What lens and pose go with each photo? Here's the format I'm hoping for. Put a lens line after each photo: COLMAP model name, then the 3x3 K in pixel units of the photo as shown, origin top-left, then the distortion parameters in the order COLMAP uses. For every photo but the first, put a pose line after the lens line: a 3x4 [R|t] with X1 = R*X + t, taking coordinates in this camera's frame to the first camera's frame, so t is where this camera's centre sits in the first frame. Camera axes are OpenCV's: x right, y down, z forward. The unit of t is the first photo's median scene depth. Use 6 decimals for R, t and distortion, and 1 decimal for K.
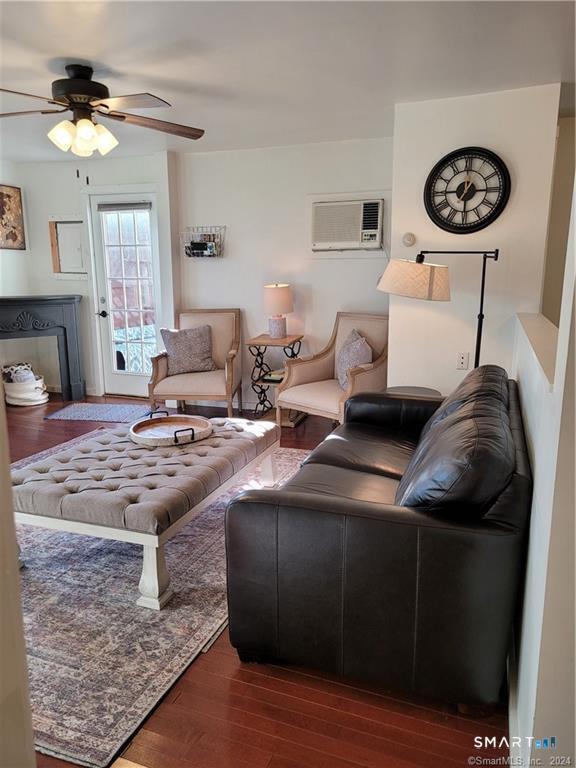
lens RADIAL K [[584.6, 0, 283.2], [0, 584.6, 393.6], [0, 0, 1]] dist [0.055856, -0.010555]
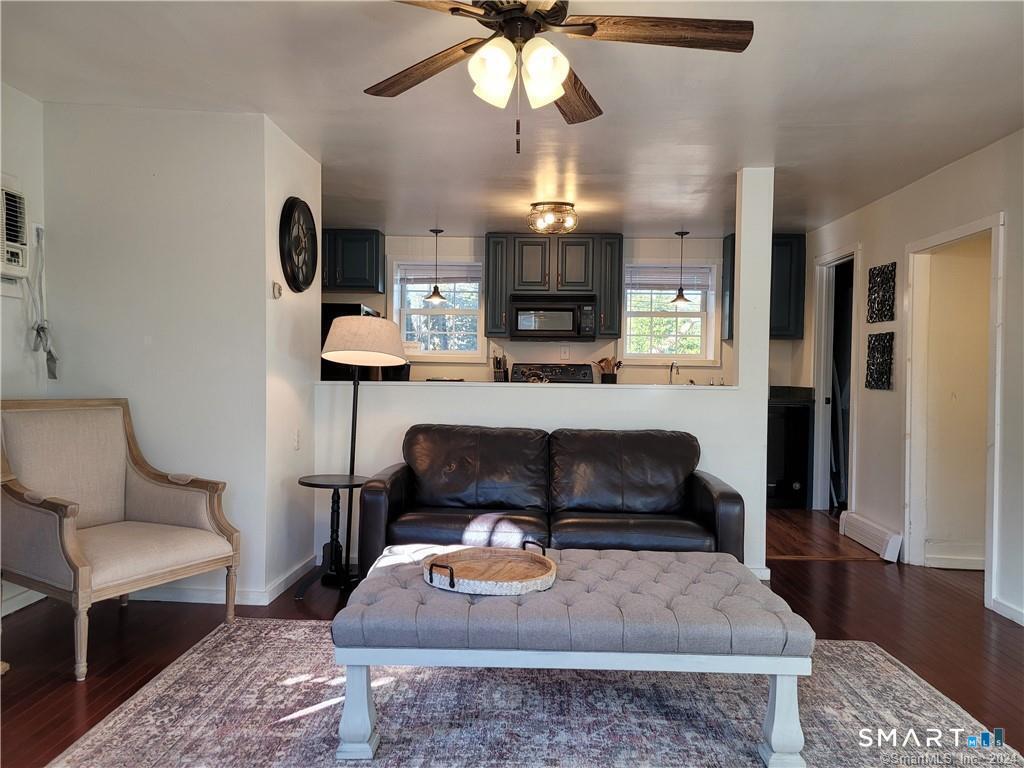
lens RADIAL K [[779.5, 0, 512.0], [0, 779.5, 384.0], [0, 0, 1]] dist [0.055856, -0.010555]
pose [[-0.333267, -0.021191, 0.942594, -1.188703], [0.188129, 0.978148, 0.088506, -0.239528], [-0.923873, 0.206825, -0.321998, 1.487927]]
